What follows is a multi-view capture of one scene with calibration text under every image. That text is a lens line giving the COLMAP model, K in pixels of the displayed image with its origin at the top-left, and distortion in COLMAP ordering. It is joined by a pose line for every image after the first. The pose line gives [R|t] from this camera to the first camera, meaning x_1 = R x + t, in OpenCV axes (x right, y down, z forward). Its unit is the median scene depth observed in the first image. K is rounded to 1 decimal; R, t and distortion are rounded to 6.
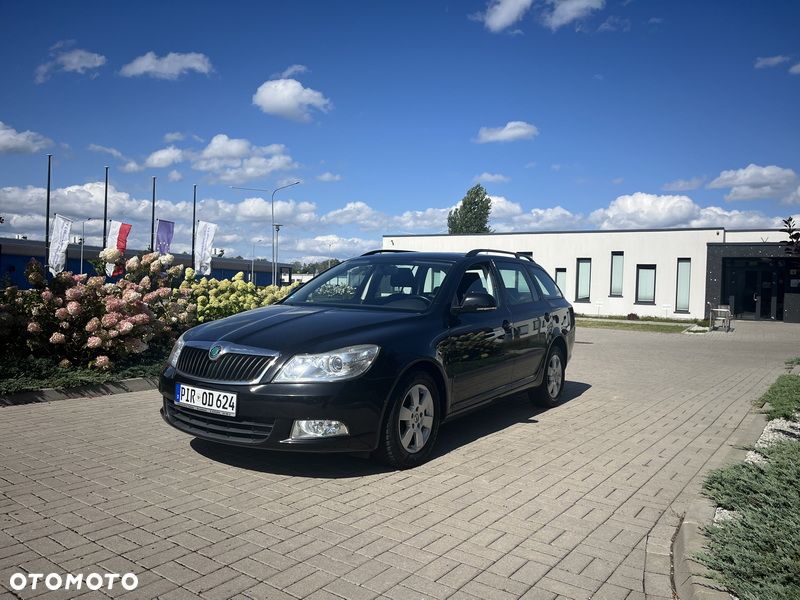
lens RADIAL K [[602.1, 0, 407.8], [0, 602.1, 297.3], [0, 0, 1]] dist [0.057263, -0.080522]
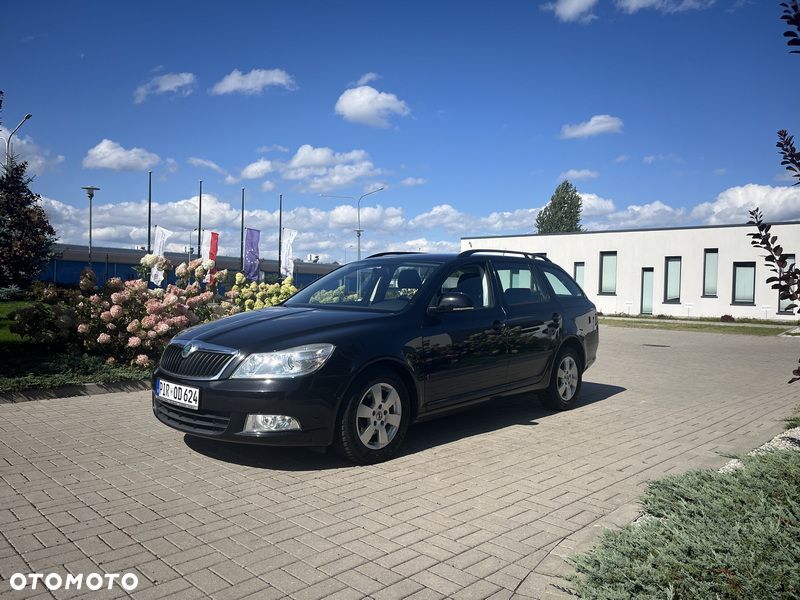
lens RADIAL K [[602.1, 0, 395.8], [0, 602.1, 301.4], [0, 0, 1]] dist [0.057263, -0.080522]
pose [[0.987103, -0.008192, -0.159875, 0.195911], [0.008519, 0.999963, 0.001359, 0.005026], [0.159858, -0.002703, 0.987136, -0.004984]]
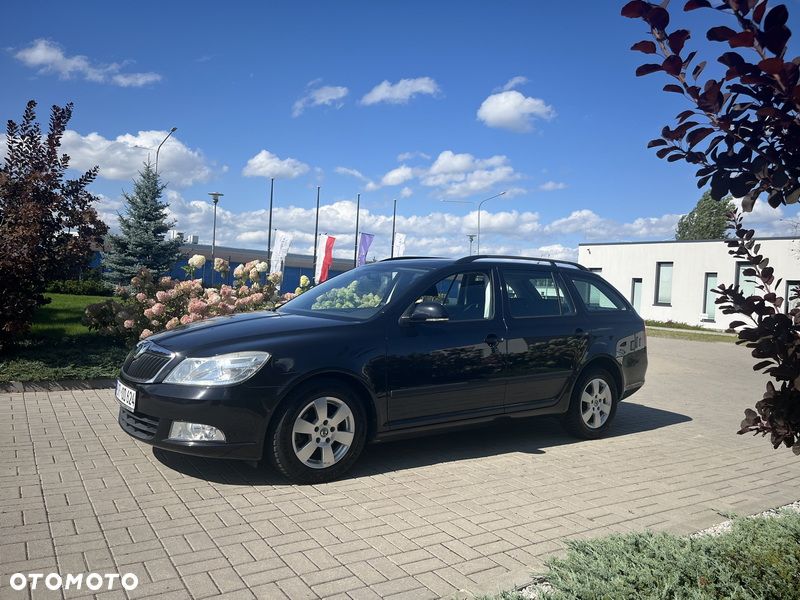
lens RADIAL K [[602.1, 0, 405.0], [0, 602.1, 295.6], [0, 0, 1]] dist [0.057263, -0.080522]
pose [[0.932923, 0.018465, -0.359603, 0.443436], [-0.025546, 0.999562, -0.014948, -0.002544], [0.359169, 0.023132, 0.932986, 0.146917]]
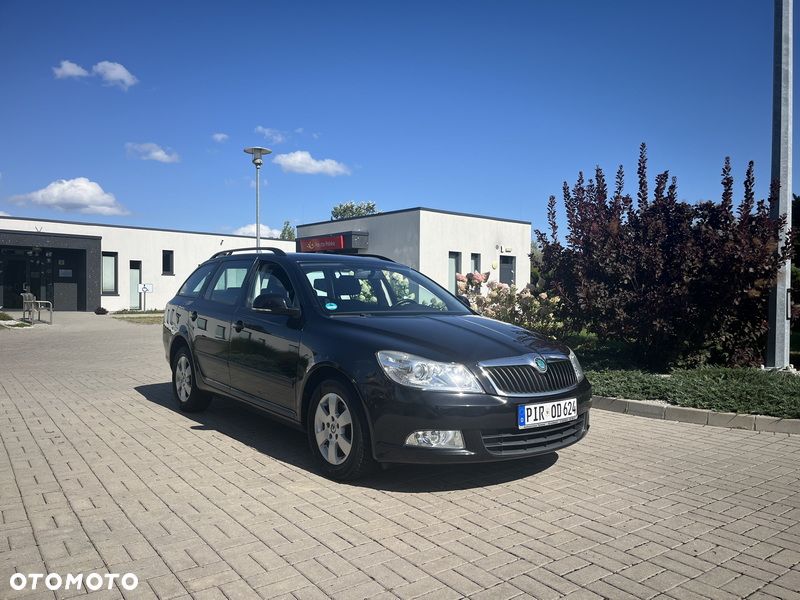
lens RADIAL K [[602.1, 0, 403.4], [0, 602.1, 301.0], [0, 0, 1]] dist [0.057263, -0.080522]
pose [[0.323252, -0.037827, 0.945557, -1.163396], [0.011178, 0.999284, 0.036155, -0.046109], [-0.946247, -0.001117, 0.323443, 0.784740]]
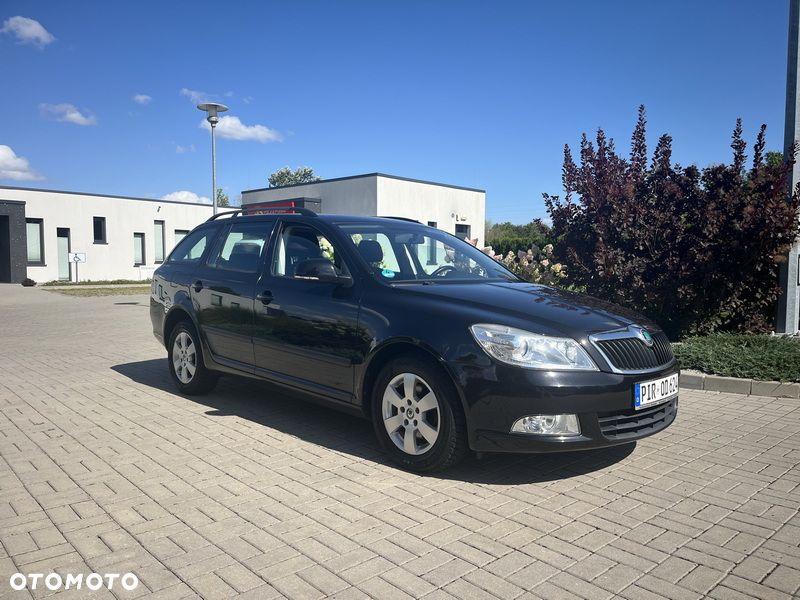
lens RADIAL K [[602.1, 0, 401.7], [0, 602.1, 298.1], [0, 0, 1]] dist [0.057263, -0.080522]
pose [[0.222876, -0.082871, 0.971318, -1.102070], [0.012067, 0.996538, 0.082254, -0.038148], [-0.974772, -0.006612, 0.223105, 1.012443]]
